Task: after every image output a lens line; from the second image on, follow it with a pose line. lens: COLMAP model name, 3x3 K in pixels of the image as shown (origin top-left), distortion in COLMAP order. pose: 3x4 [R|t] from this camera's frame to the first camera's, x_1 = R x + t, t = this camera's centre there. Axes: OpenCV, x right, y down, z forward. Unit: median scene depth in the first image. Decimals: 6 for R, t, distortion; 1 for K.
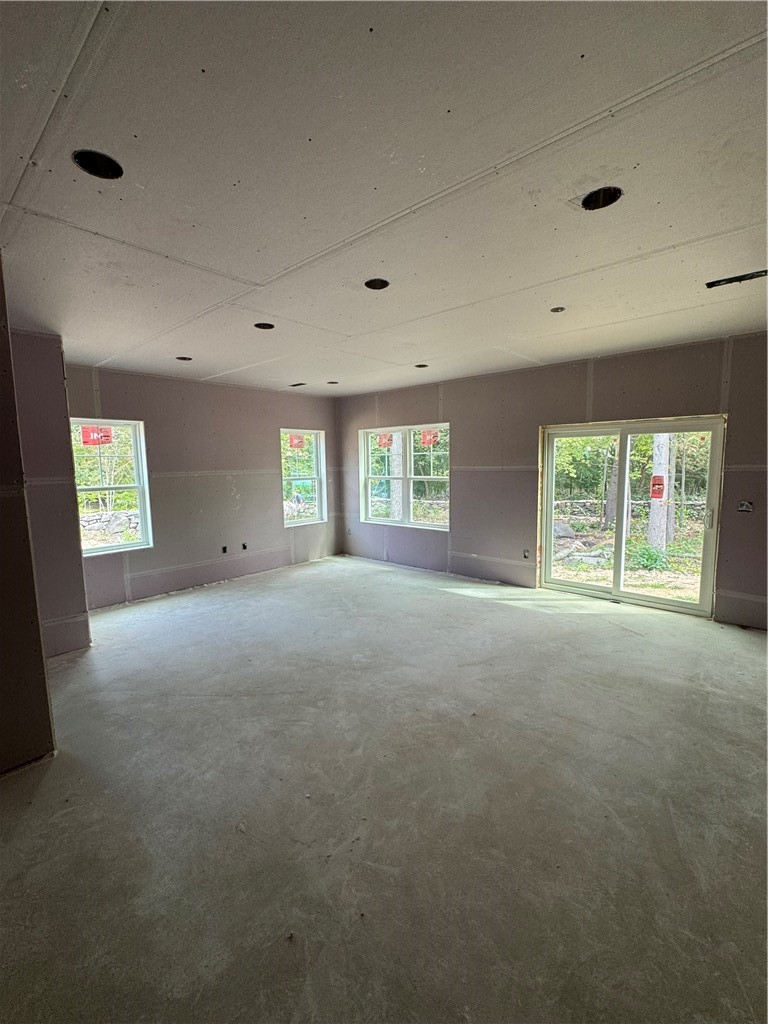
lens RADIAL K [[444.0, 0, 384.0], [0, 444.0, 512.0], [0, 0, 1]] dist [-0.002490, 0.000177]
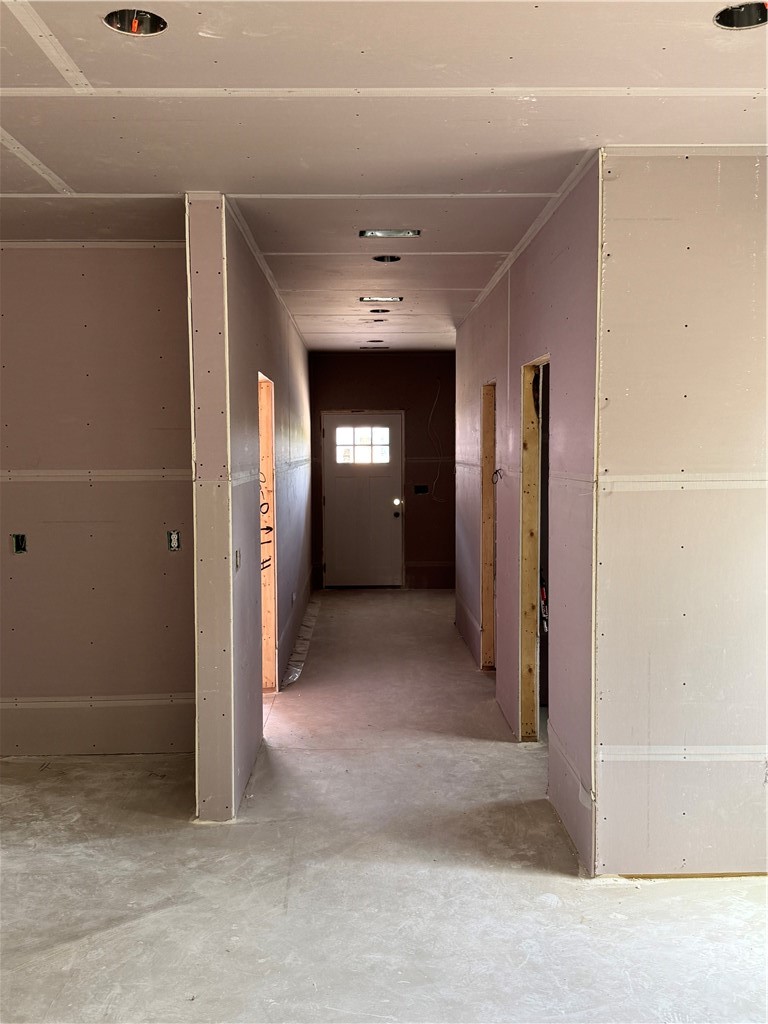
lens RADIAL K [[960.3, 0, 384.0], [0, 960.3, 512.0], [0, 0, 1]] dist [0.127754, -0.255701]
pose [[-0.733432, 0.066815, -0.676471, 0.061663], [-0.058164, 0.985340, 0.160384, -0.131093], [0.677270, 0.156977, -0.718794, 1.106177]]
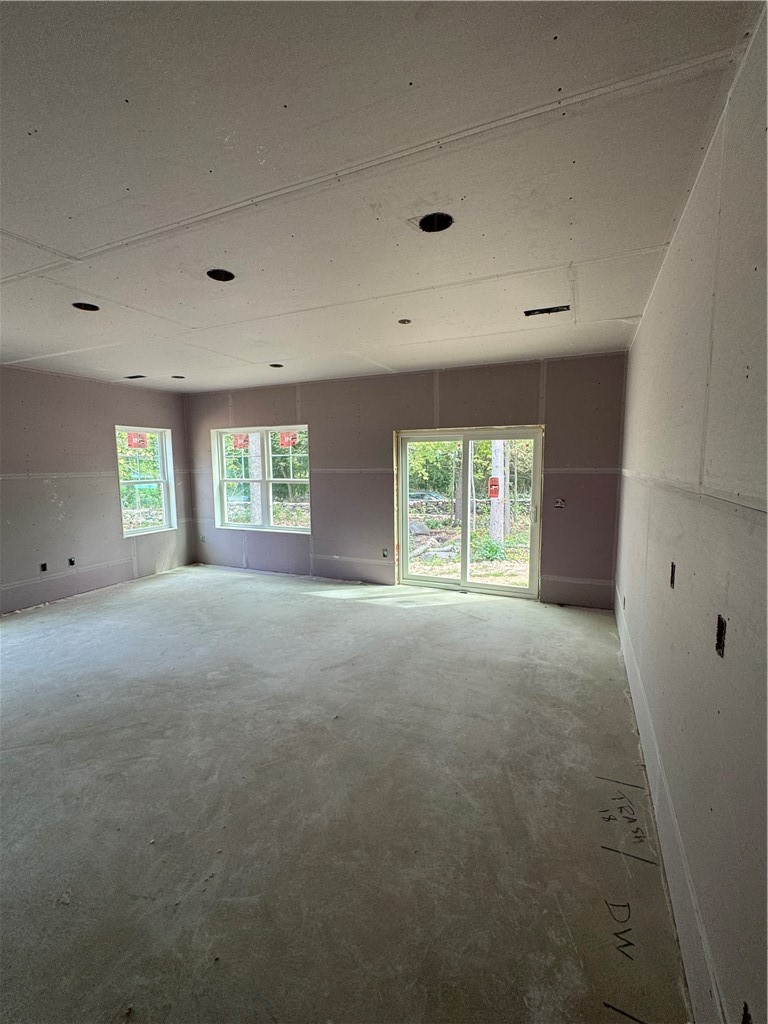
lens RADIAL K [[444.0, 0, 384.0], [0, 444.0, 512.0], [0, 0, 1]] dist [-0.002490, 0.000177]
pose [[0.954694, -0.027271, 0.296339, 0.011842], [0.028115, 0.999604, 0.001414, -0.003271], [-0.296260, 0.006982, 0.955082, 0.004570]]
